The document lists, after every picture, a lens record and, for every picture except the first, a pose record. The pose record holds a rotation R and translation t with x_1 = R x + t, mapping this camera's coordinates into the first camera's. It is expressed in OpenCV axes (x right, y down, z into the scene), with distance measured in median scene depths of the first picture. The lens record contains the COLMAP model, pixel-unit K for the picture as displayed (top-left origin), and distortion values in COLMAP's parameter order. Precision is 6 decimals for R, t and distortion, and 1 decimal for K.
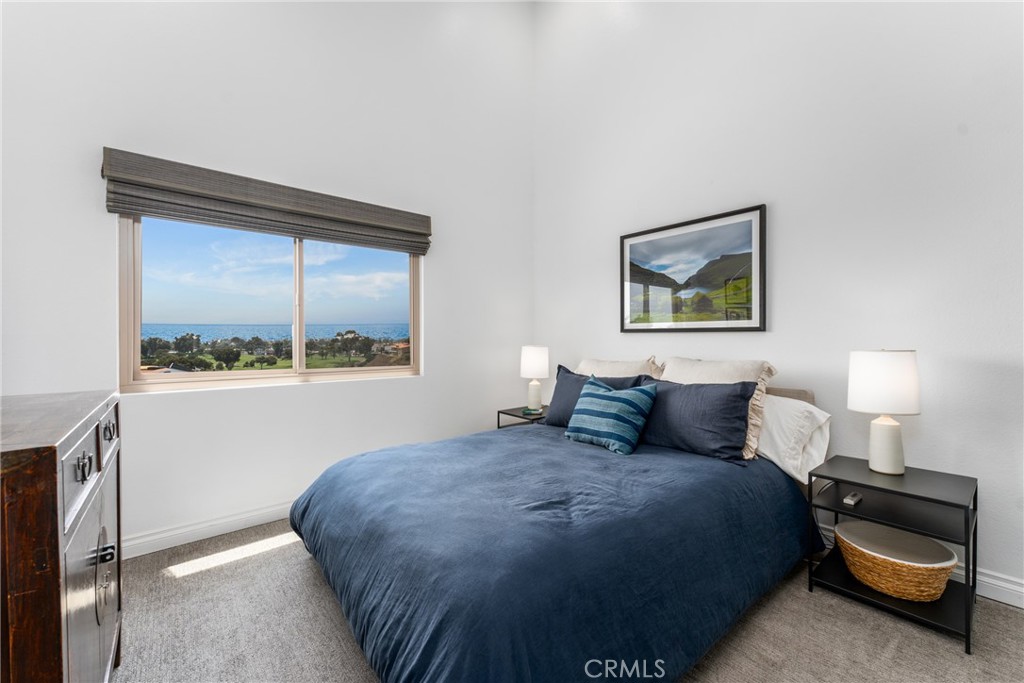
lens RADIAL K [[457.0, 0, 504.9], [0, 457.0, 336.7], [0, 0, 1]] dist [-0.000485, 0.000169]
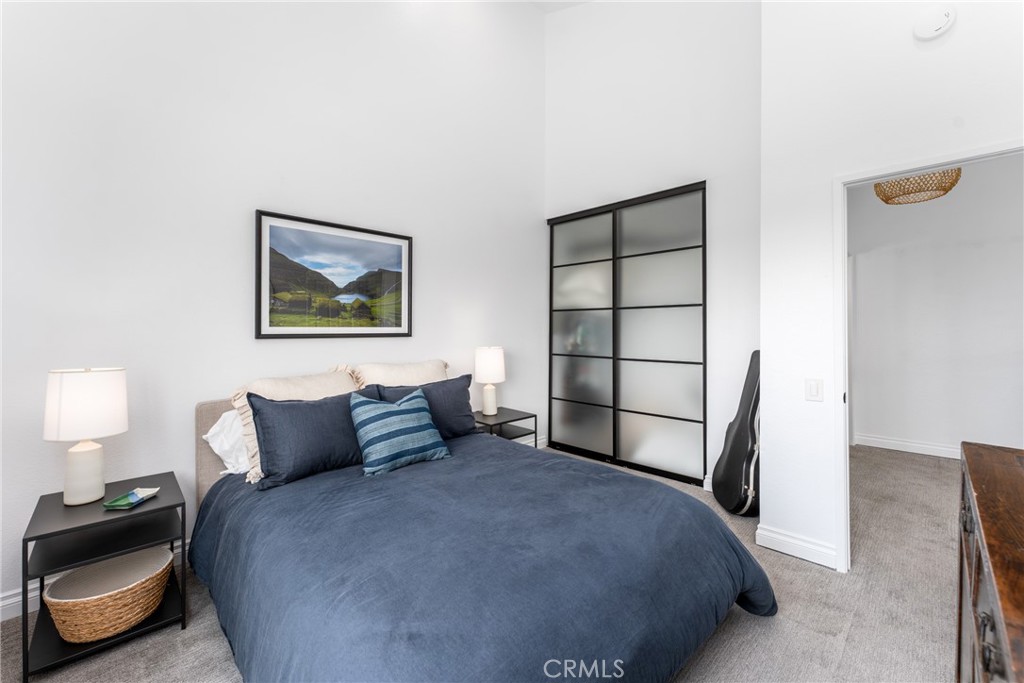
lens RADIAL K [[415.0, 0, 512.7], [0, 415.0, 338.1], [0, 0, 1]] dist [-0.001357, -0.000066]
pose [[-0.150715, -0.021286, 0.988348, -0.559132], [-0.000095, 0.999768, 0.021517, -0.028866], [-0.988577, 0.003149, -0.150682, 0.798094]]
